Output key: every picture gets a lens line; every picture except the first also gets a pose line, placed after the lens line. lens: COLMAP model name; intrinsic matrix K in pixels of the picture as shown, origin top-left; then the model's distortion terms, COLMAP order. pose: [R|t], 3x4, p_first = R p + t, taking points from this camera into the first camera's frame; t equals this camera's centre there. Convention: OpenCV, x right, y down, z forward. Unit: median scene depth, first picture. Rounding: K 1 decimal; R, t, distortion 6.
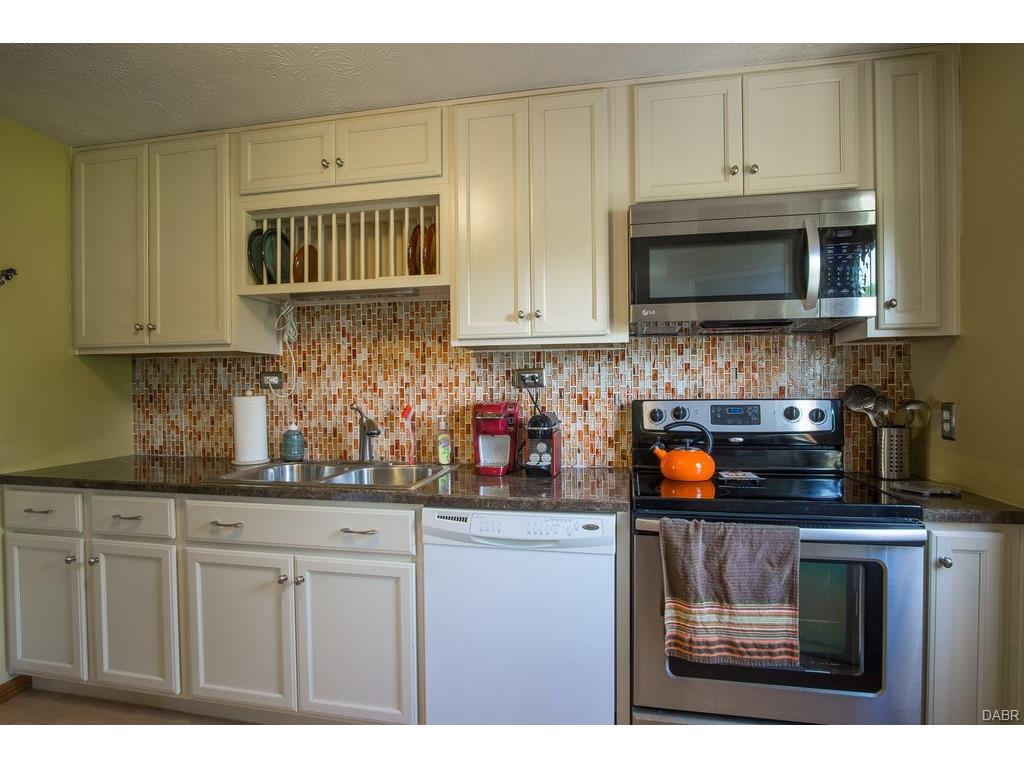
lens RADIAL K [[559.2, 0, 511.8], [0, 559.2, 391.3], [0, 0, 1]] dist [-0.019243, 0.000808]
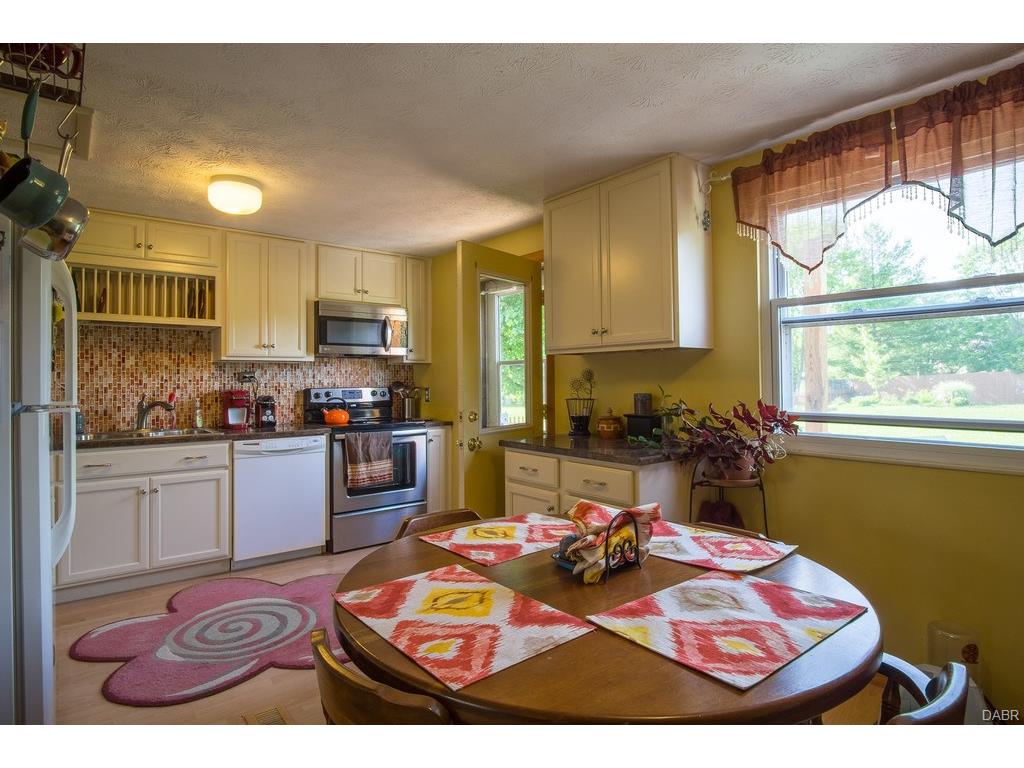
lens RADIAL K [[566.5, 0, 511.1], [0, 566.5, 378.6], [0, 0, 1]] dist [-0.031909, 0.009356]
pose [[0.625867, 0.006183, 0.779905, -0.970037], [0.008561, 0.999854, -0.014797, 0.017696], [-0.779883, 0.015938, 0.625723, -0.917589]]
